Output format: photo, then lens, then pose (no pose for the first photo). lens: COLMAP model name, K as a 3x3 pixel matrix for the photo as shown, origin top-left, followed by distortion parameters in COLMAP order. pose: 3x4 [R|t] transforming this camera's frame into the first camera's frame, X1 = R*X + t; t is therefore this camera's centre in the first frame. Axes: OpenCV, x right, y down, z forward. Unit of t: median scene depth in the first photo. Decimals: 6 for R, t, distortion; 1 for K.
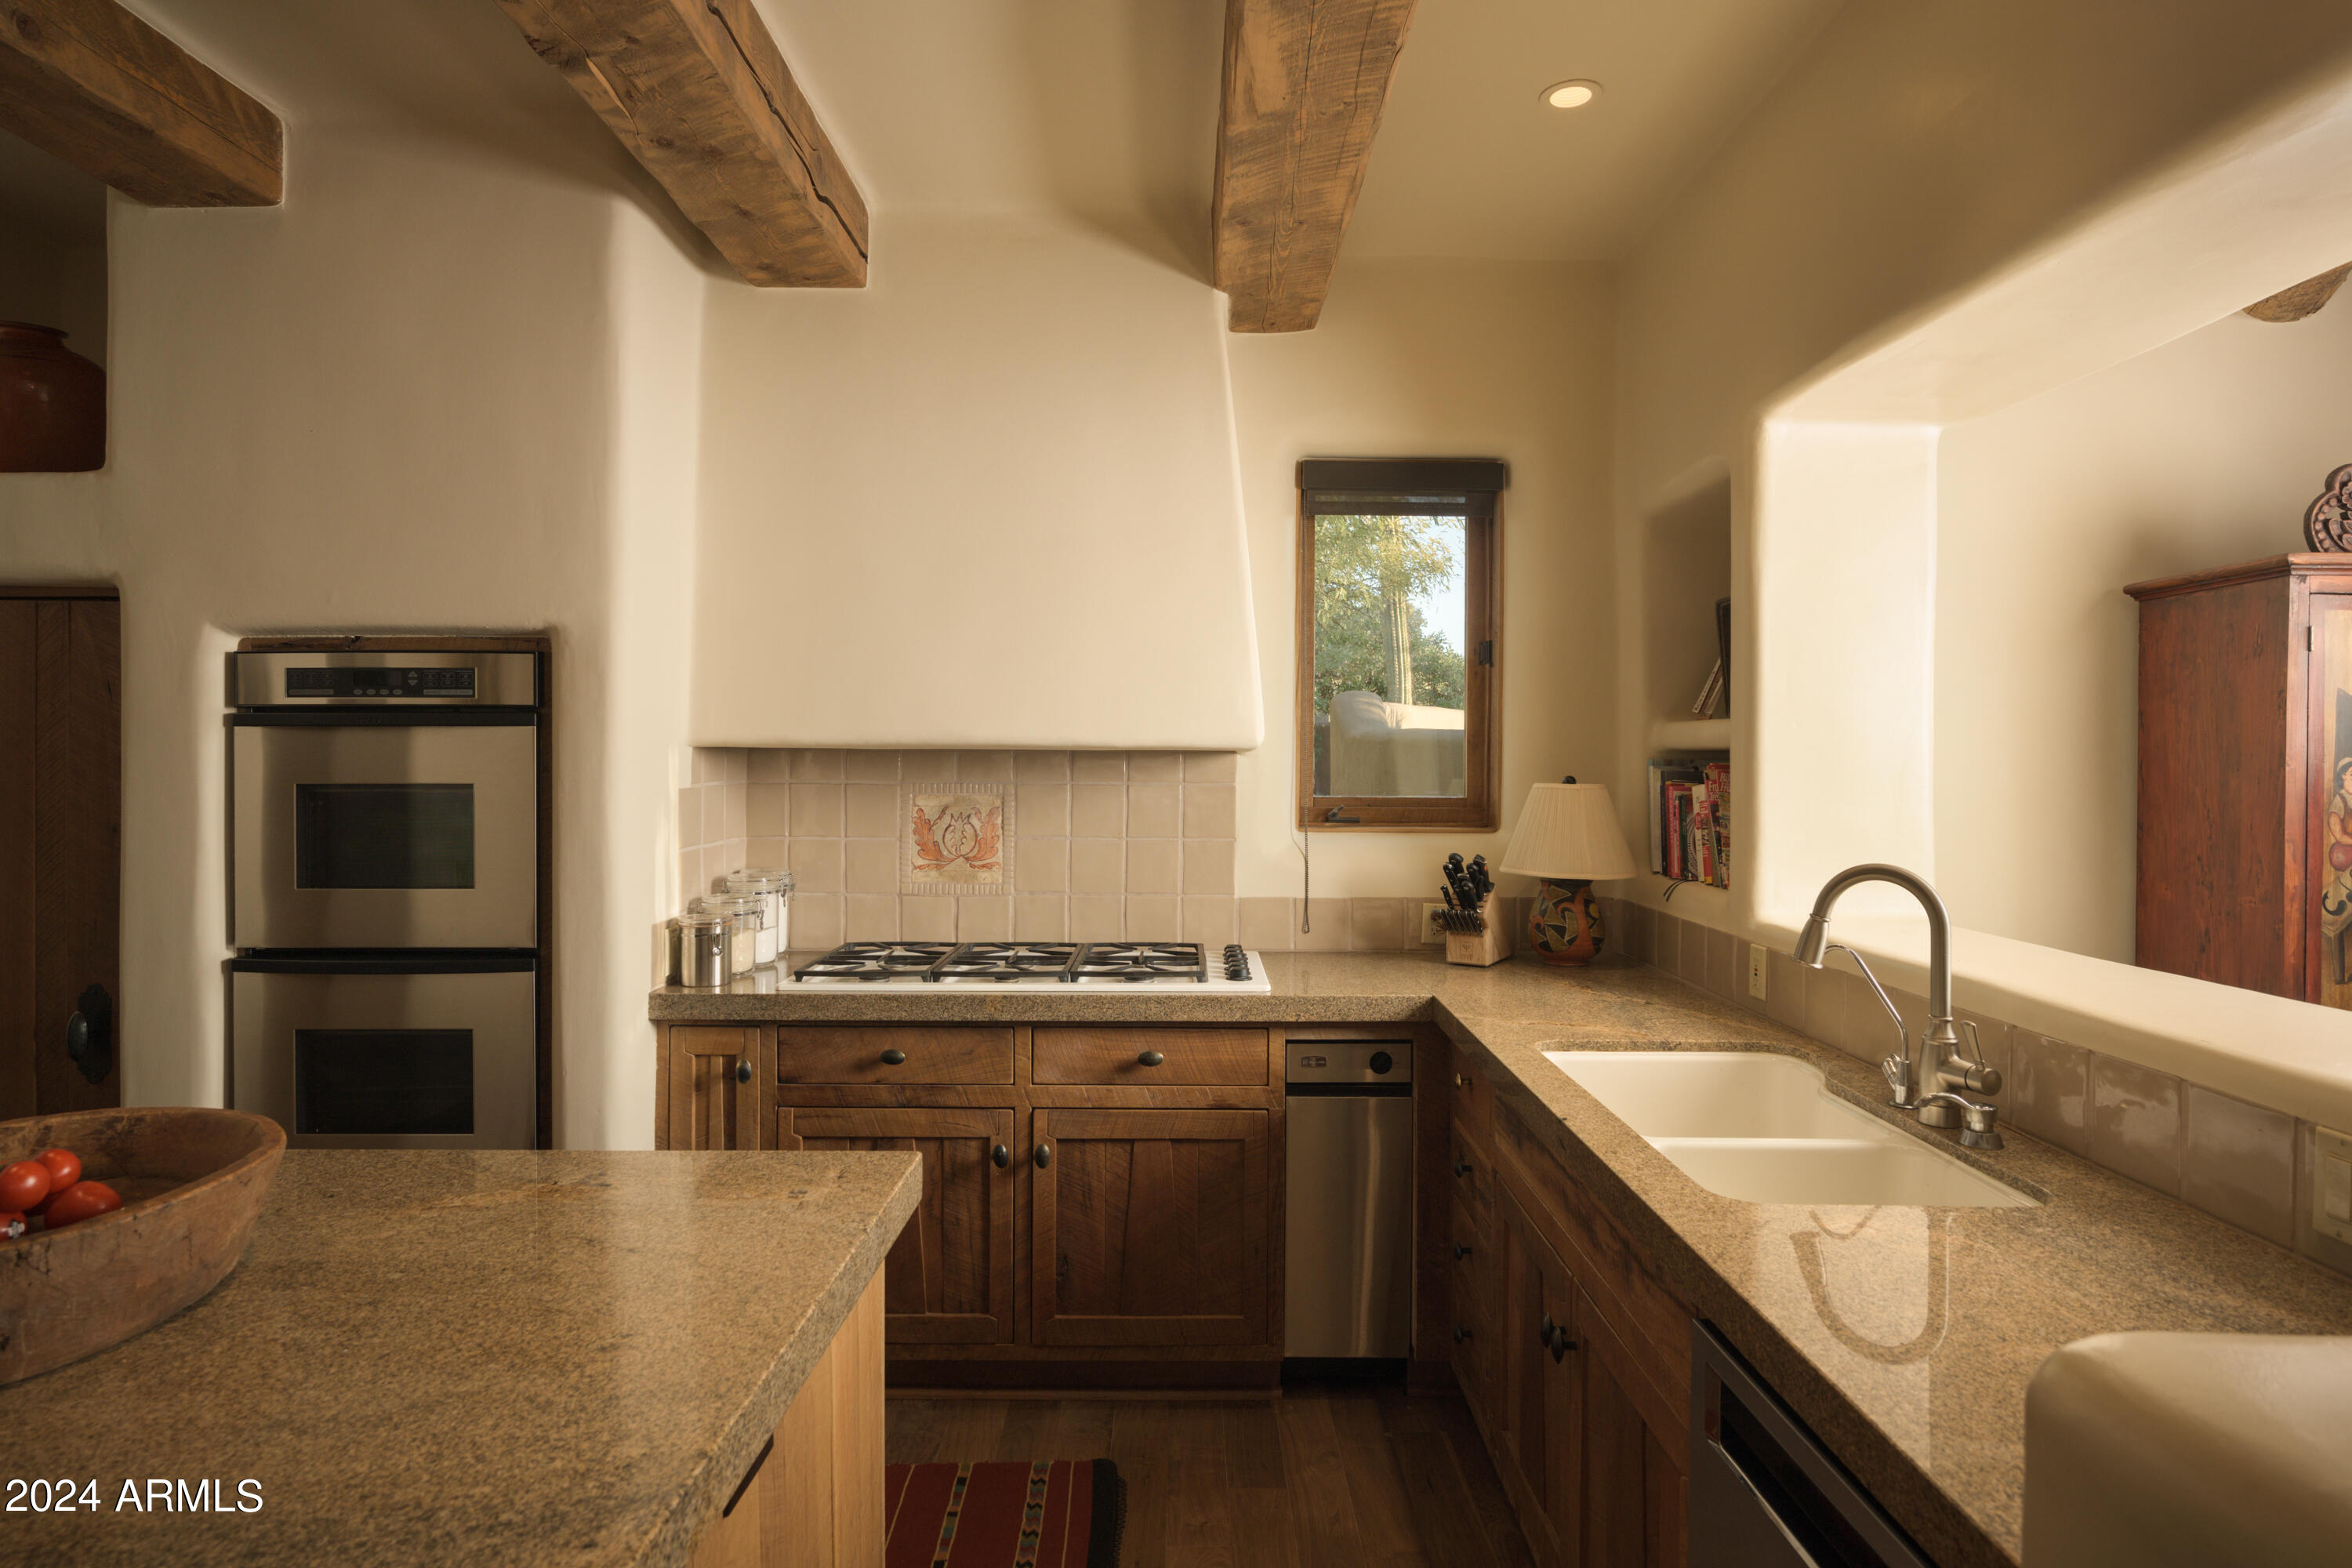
lens RADIAL K [[1259.1, 0, 1176.7], [0, 1259.1, 764.6], [0, 0, 1]] dist [-0.002553, -0.000465]
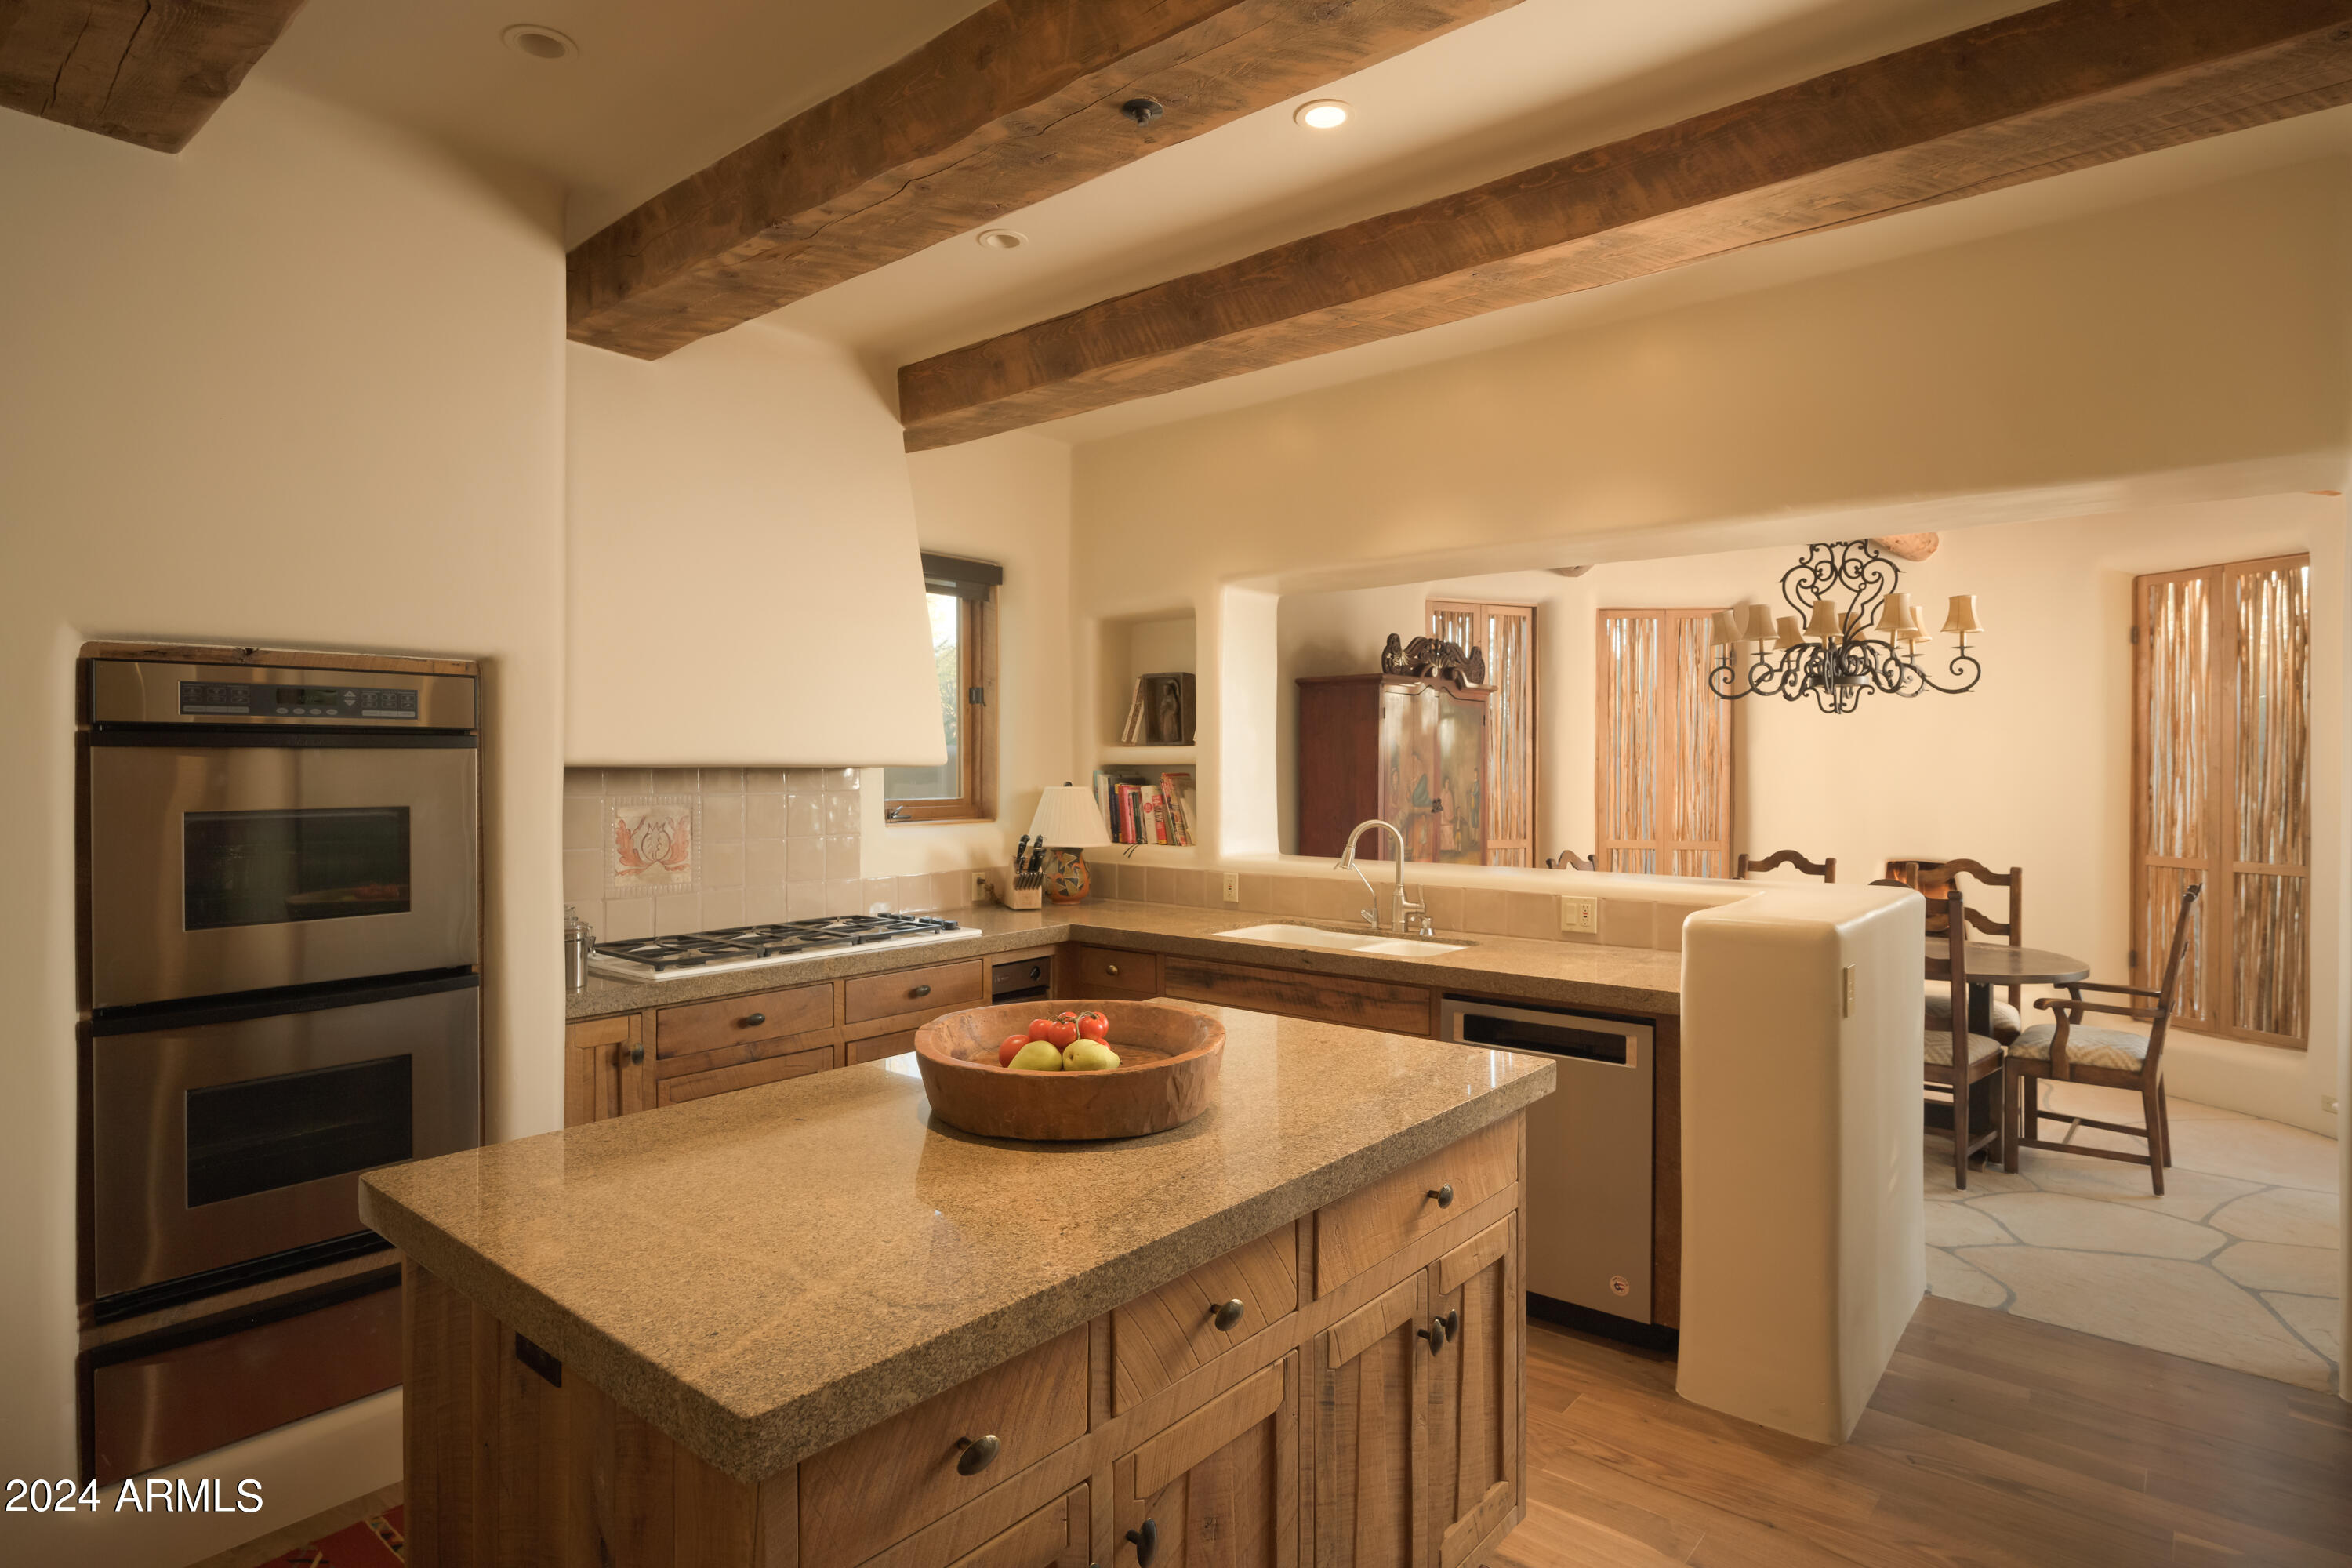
lens RADIAL K [[1242.5, 0, 1170.6], [0, 1242.5, 772.4], [0, 0, 1]] dist [0.002022, -0.000108]
pose [[0.642803, -0.009475, 0.765973, -0.883958], [0.006998, 0.999954, 0.006496, -0.013086], [-0.765999, 0.001184, 0.642840, -0.086532]]
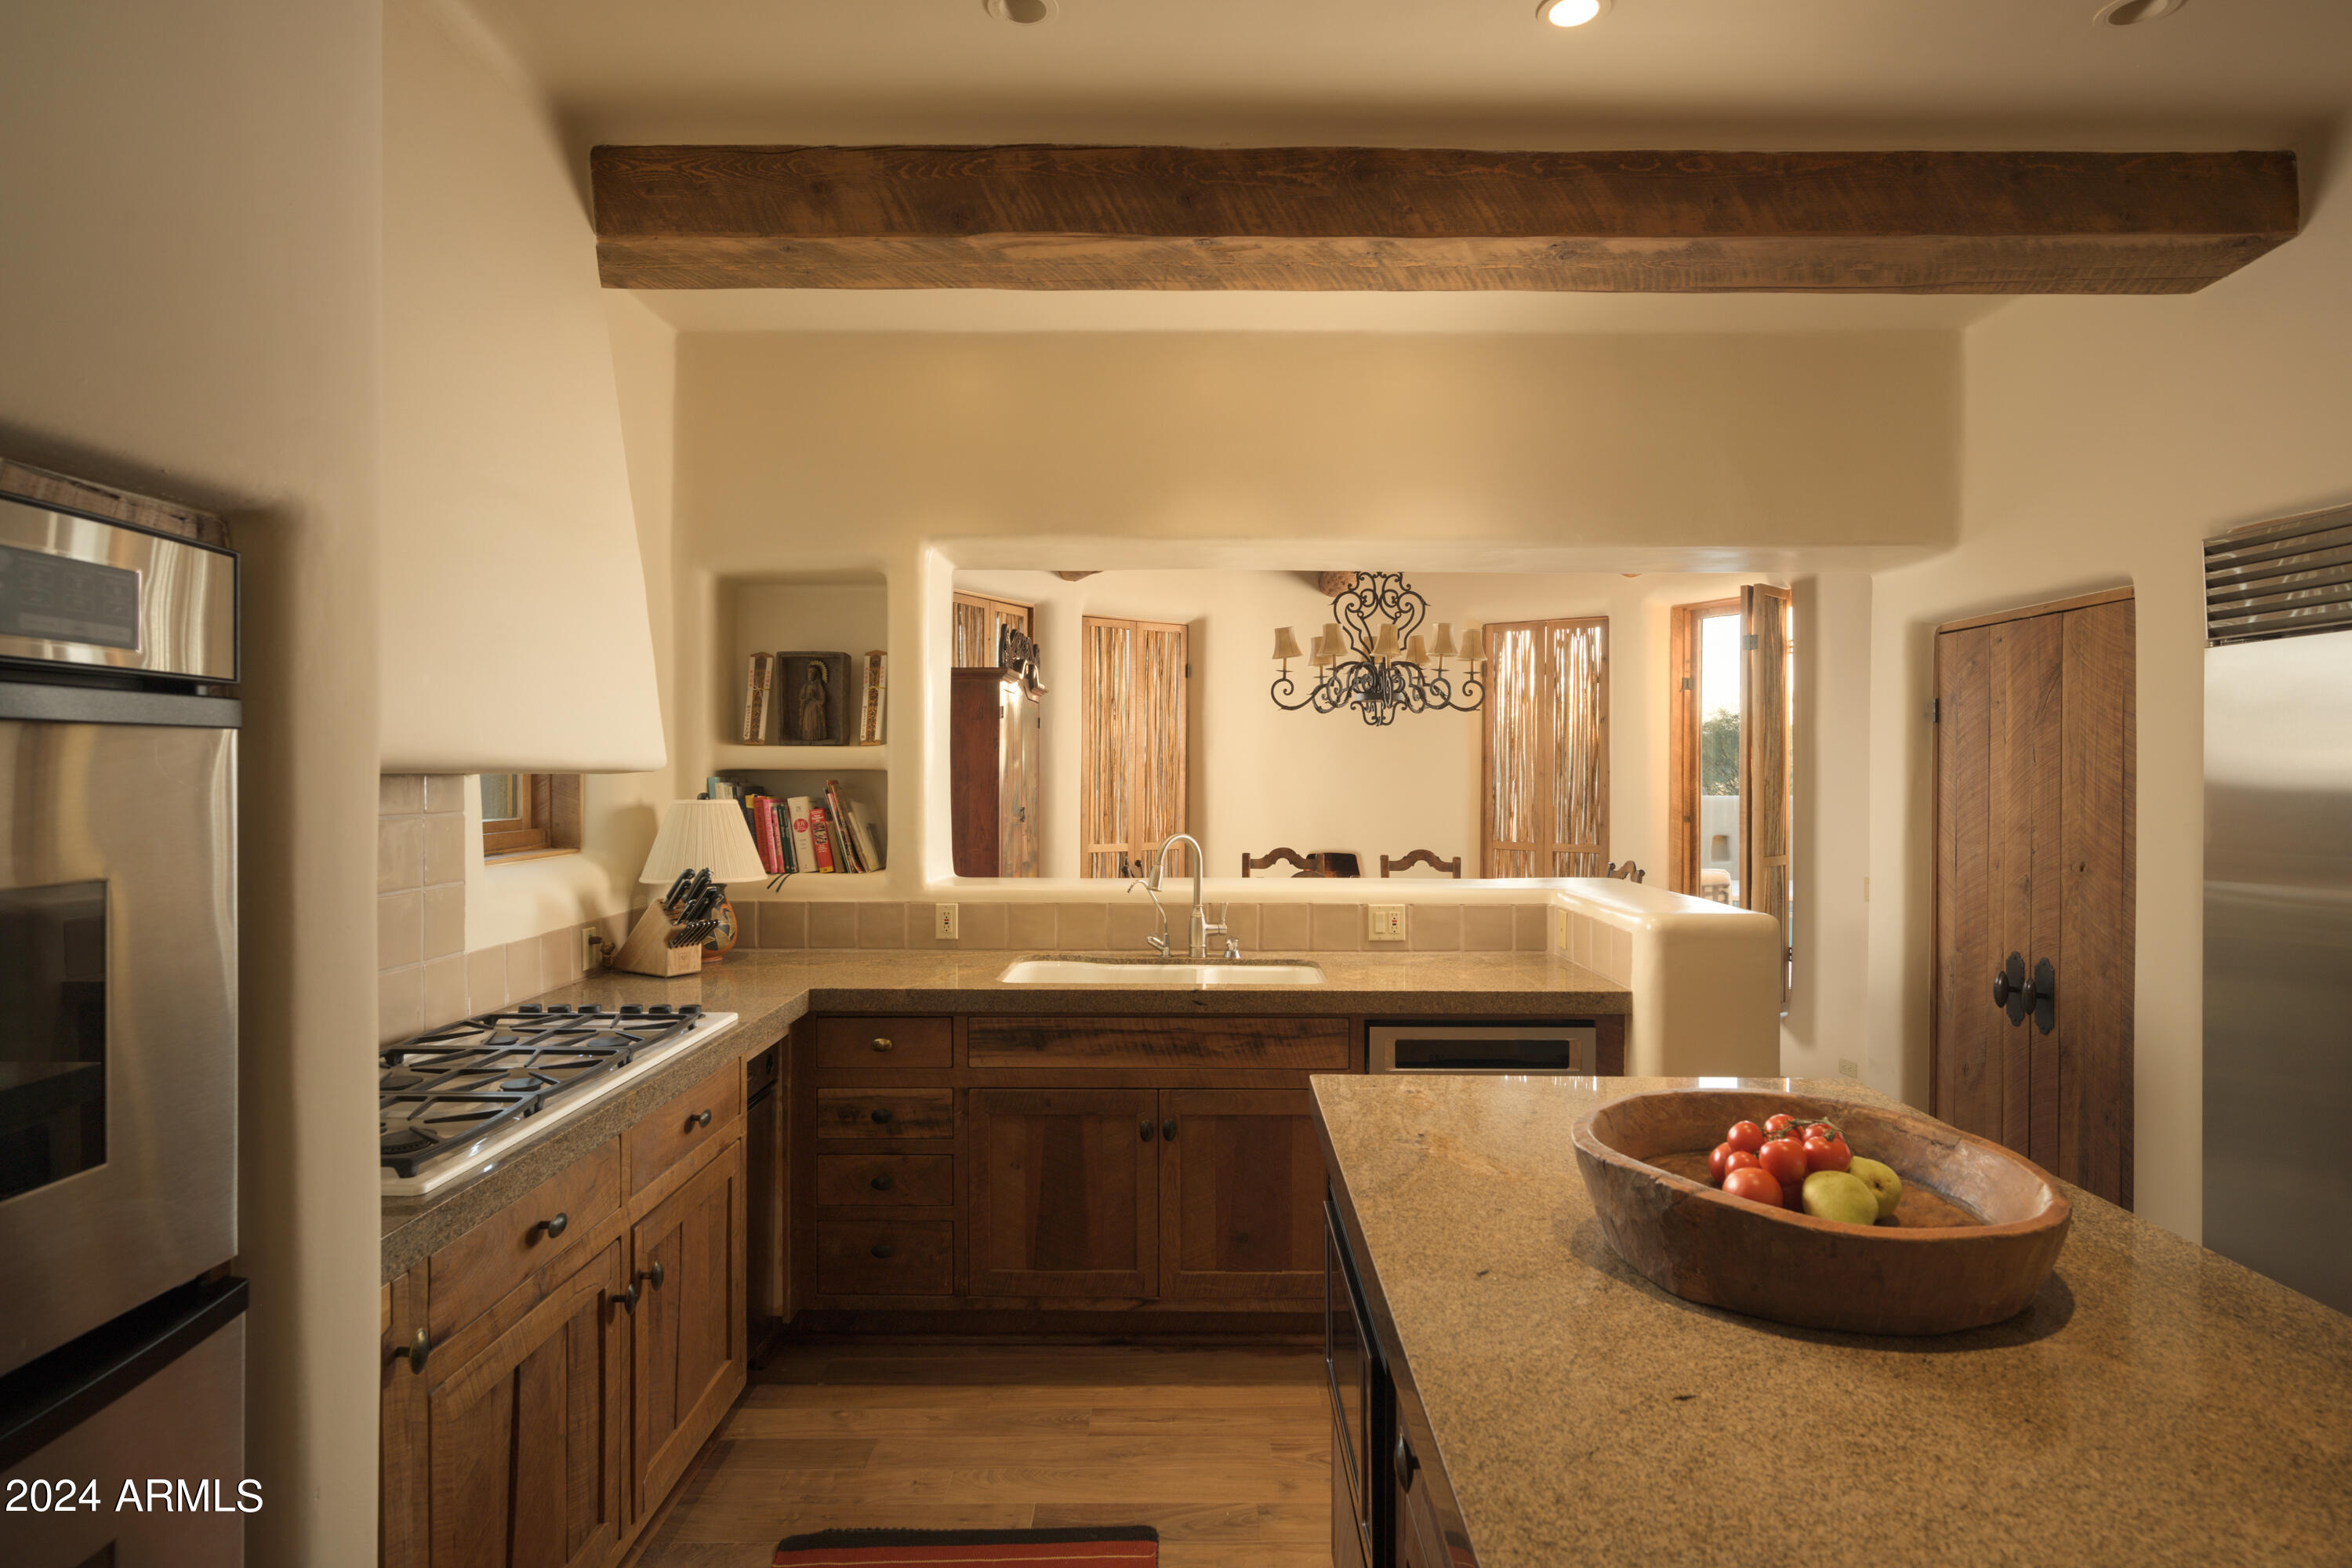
lens RADIAL K [[1216.9, 0, 1172.7], [0, 1216.9, 774.8], [0, 0, 1]] dist [0.002577, 0.000325]
pose [[0.011388, -0.008976, 0.999895, -0.875252], [0.002304, 0.999957, 0.008950, -0.017991], [-0.999932, 0.002202, 0.011409, 0.649756]]
